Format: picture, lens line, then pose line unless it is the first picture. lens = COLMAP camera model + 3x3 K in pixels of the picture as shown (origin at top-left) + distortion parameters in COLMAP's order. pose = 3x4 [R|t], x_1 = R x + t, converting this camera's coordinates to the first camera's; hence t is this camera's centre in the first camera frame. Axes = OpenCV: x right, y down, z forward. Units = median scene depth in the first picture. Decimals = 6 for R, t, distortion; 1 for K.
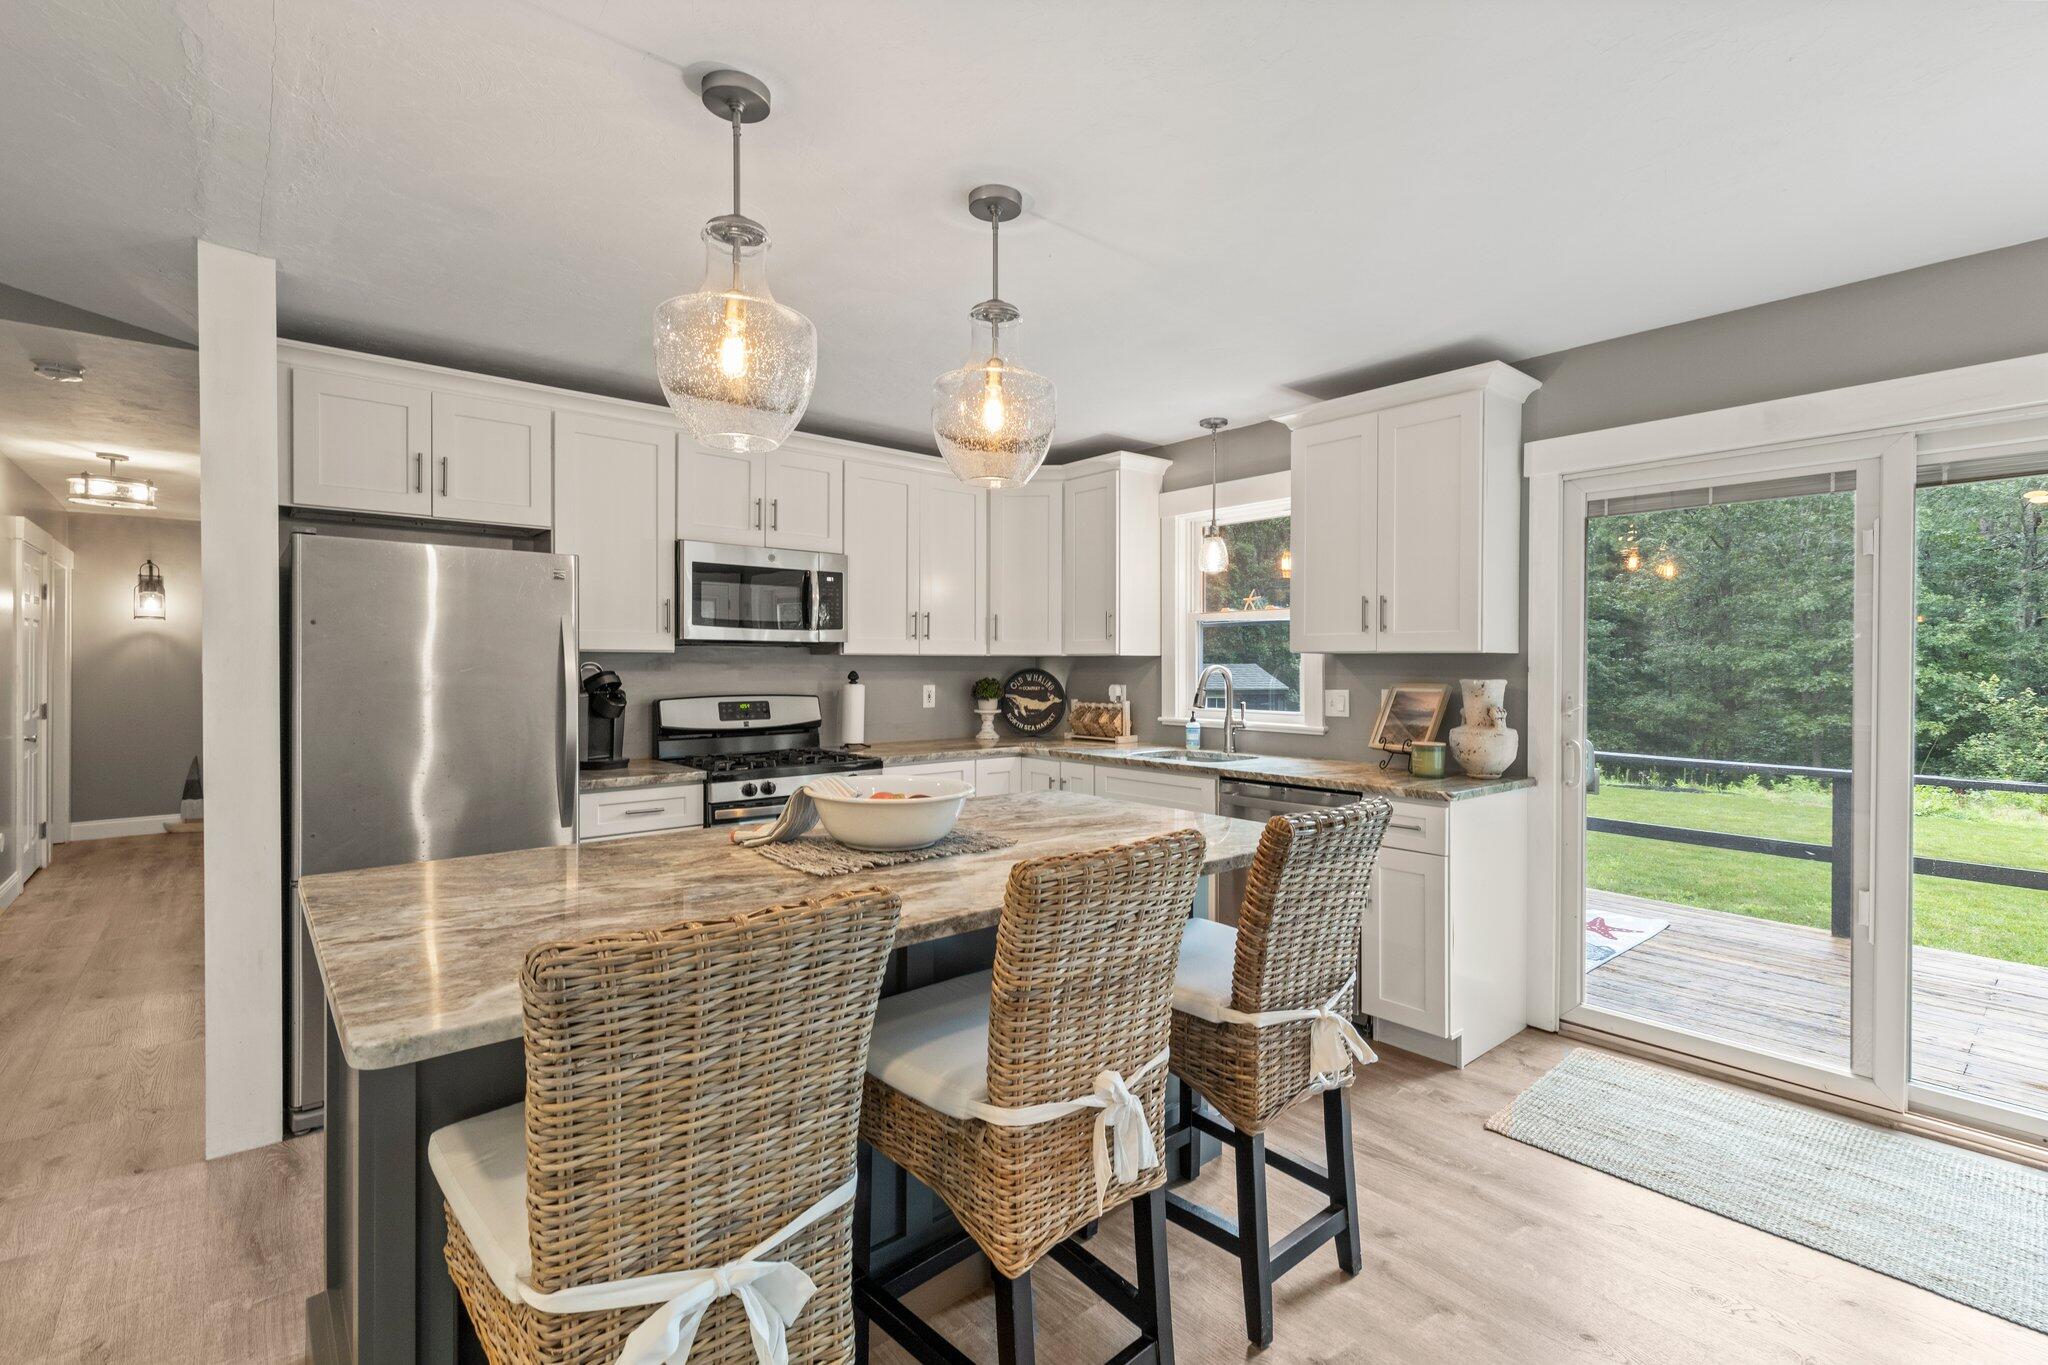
lens RADIAL K [[925.9, 0, 1019.5], [0, 925.9, 679.3], [0, 0, 1]] dist [-0.003961, -0.000275]
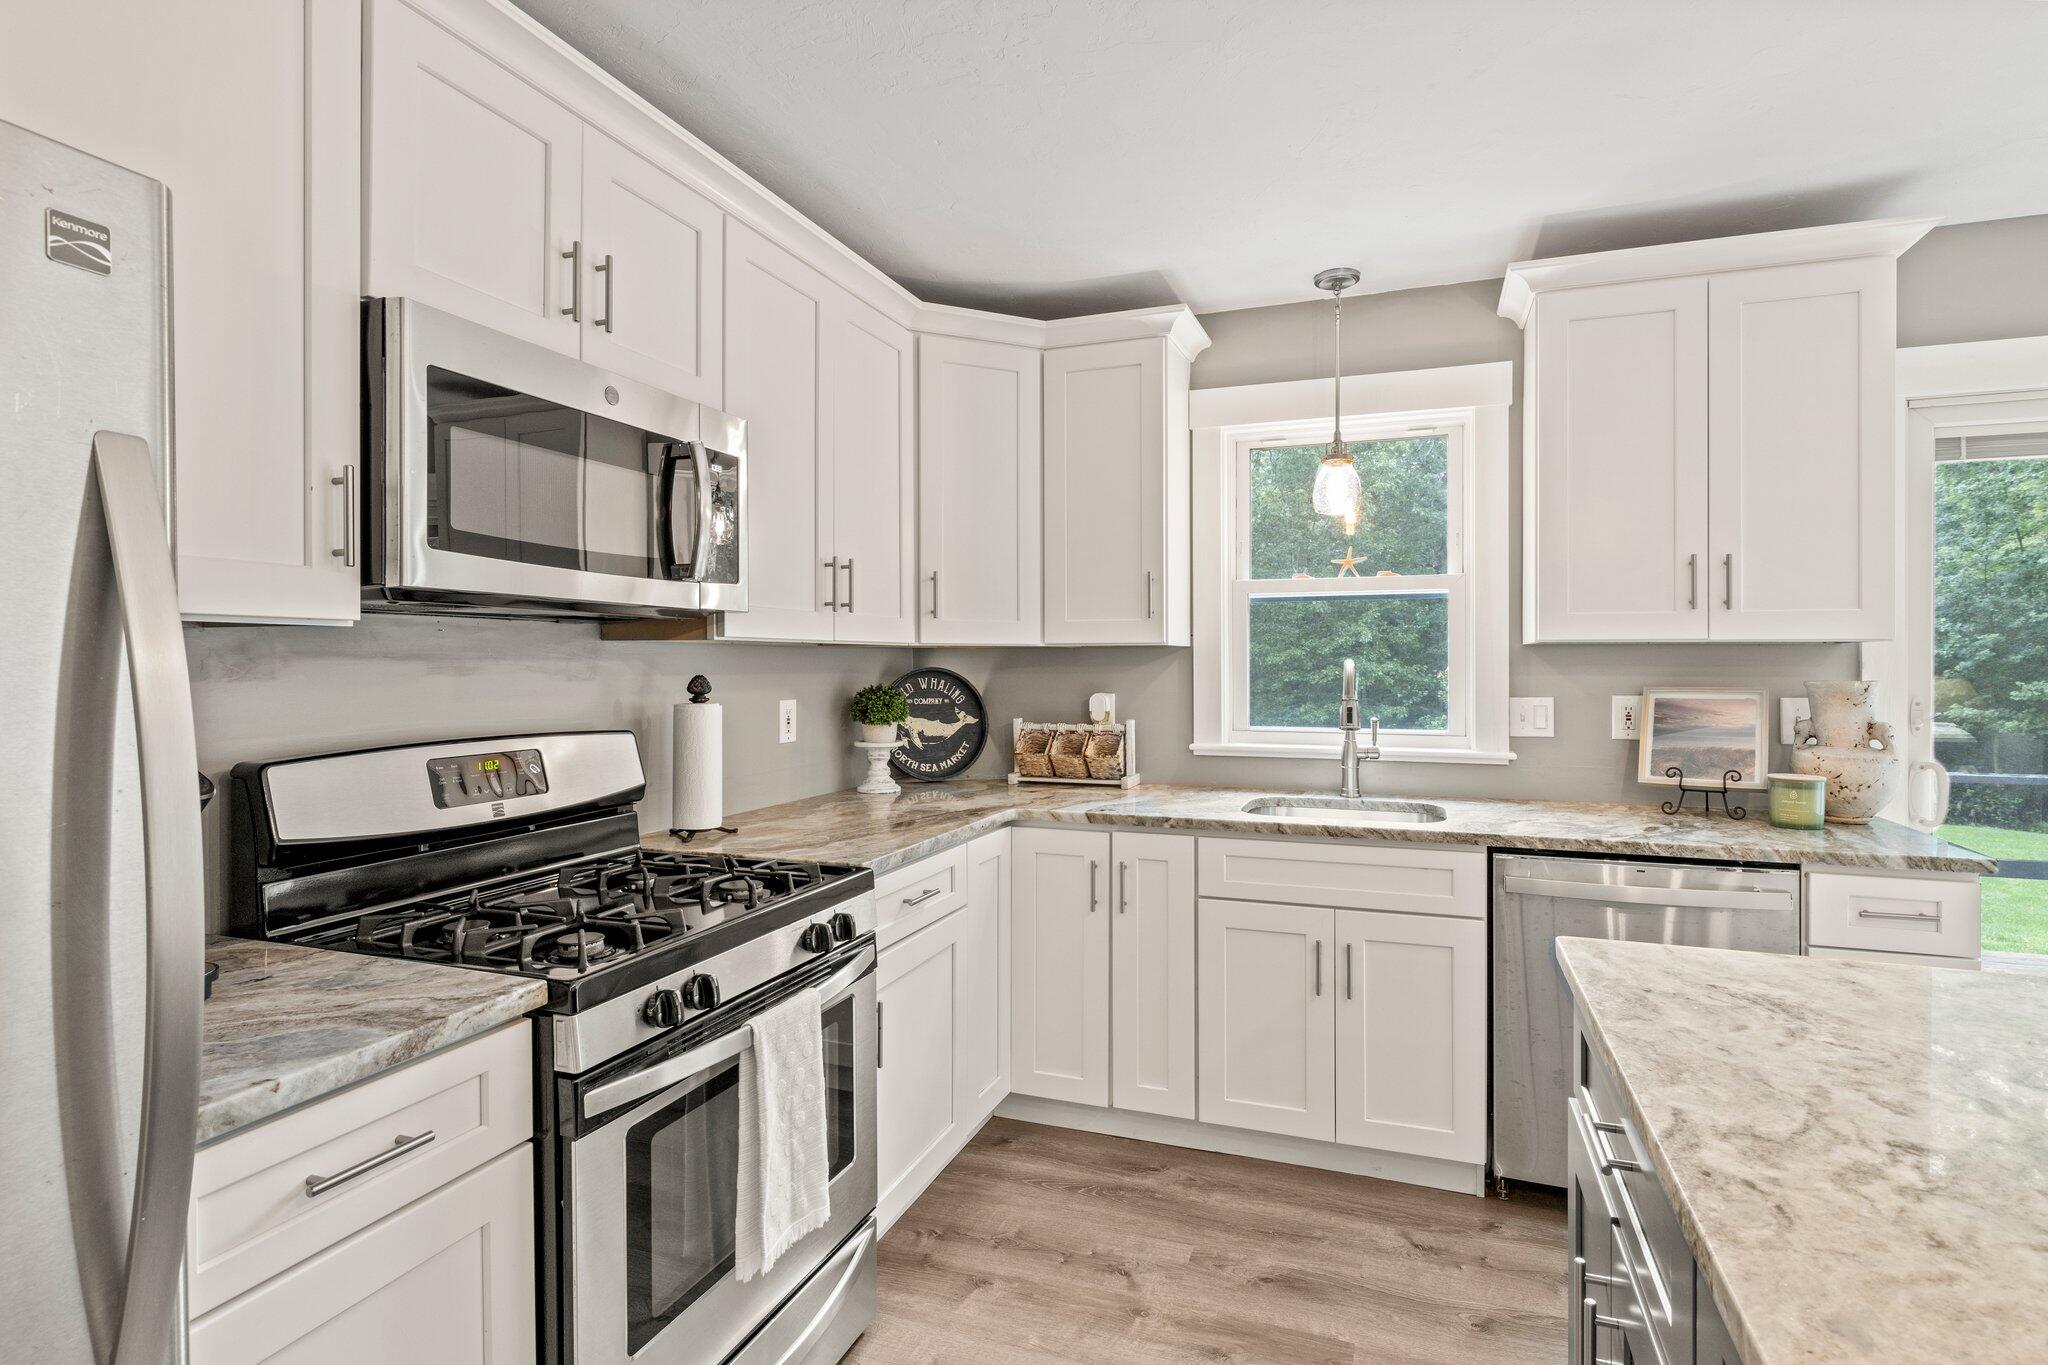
lens RADIAL K [[1009.1, 0, 1037.3], [0, 1009.1, 668.6], [0, 0, 1]] dist [0.012956, 0.000234]
pose [[0.862254, -0.005825, 0.506442, -0.301116], [0.010277, 0.999929, -0.005997, -0.007740], [-0.506371, 0.010376, 0.862253, 0.479249]]
